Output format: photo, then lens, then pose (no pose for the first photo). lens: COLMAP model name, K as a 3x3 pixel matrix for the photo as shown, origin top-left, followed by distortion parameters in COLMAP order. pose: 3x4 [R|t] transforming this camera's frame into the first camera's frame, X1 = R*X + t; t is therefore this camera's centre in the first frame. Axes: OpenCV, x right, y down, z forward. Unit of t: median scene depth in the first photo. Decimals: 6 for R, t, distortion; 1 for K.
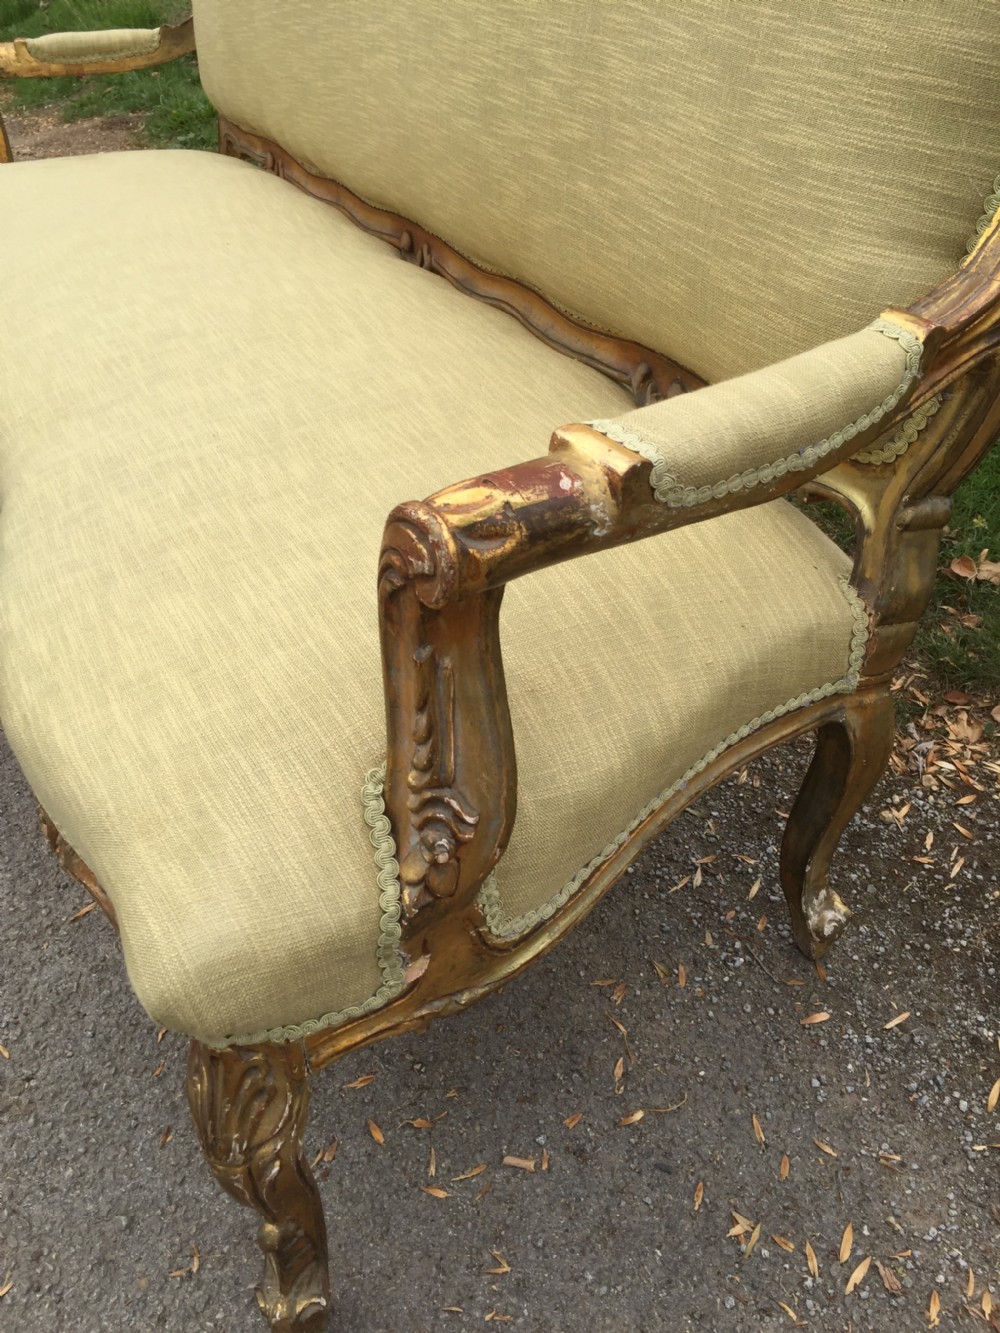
lens RADIAL K [[1133.6, 0, 496.1], [0, 1133.6, 666.3], [0, 0, 1]] dist [0.094390, -0.131721]
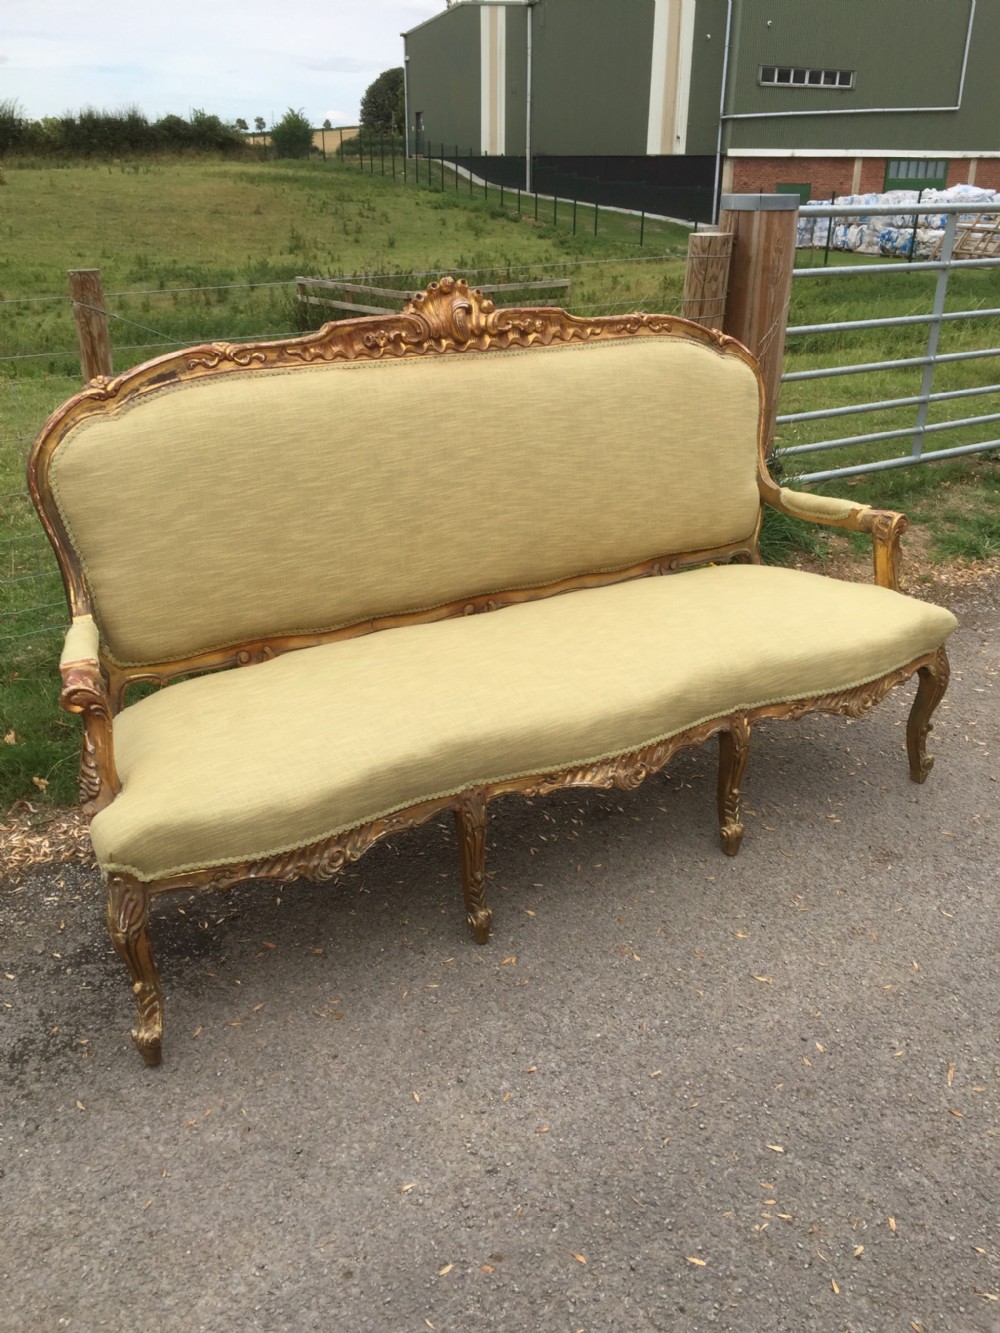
lens RADIAL K [[1140.9, 0, 499.6], [0, 1140.9, 660.1], [0, 0, 1]] dist [0.076881, -0.093657]
pose [[-0.058008, -0.326057, 0.943569, -2.803065], [0.604394, 0.740794, 0.293143, -1.253858], [-0.794571, 0.587292, 0.154095, 1.124079]]
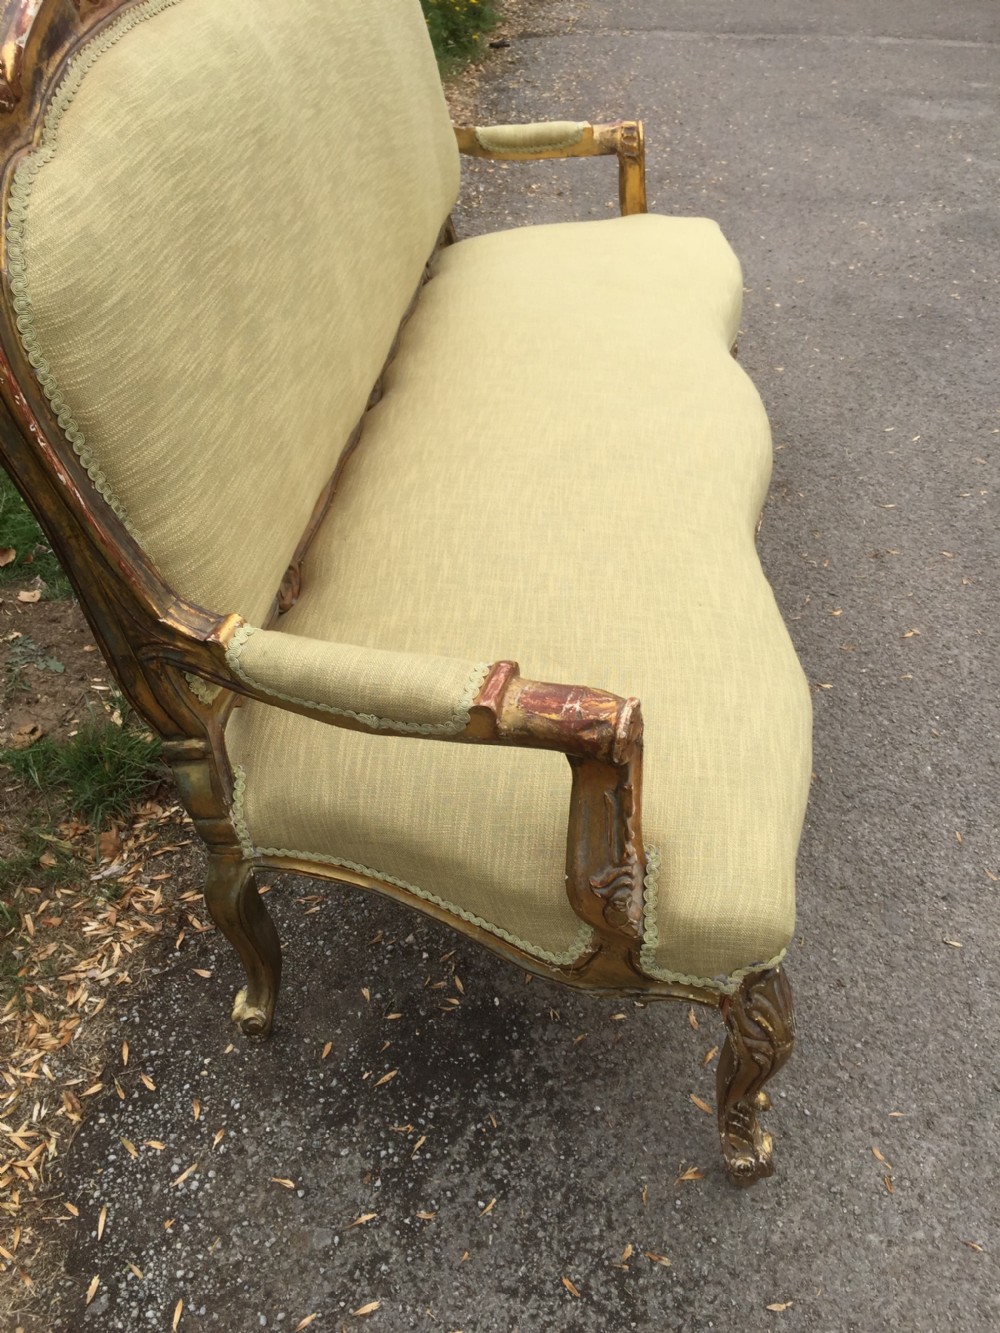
lens RADIAL K [[1136.7, 0, 502.7], [0, 1136.7, 674.5], [0, 0, 1]] dist [0.087737, -0.111772]
pose [[-0.836965, -0.271753, 0.475016, -1.293200], [0.375533, 0.346182, 0.859728, -1.903995], [-0.398075, 0.897947, -0.187690, 2.197436]]
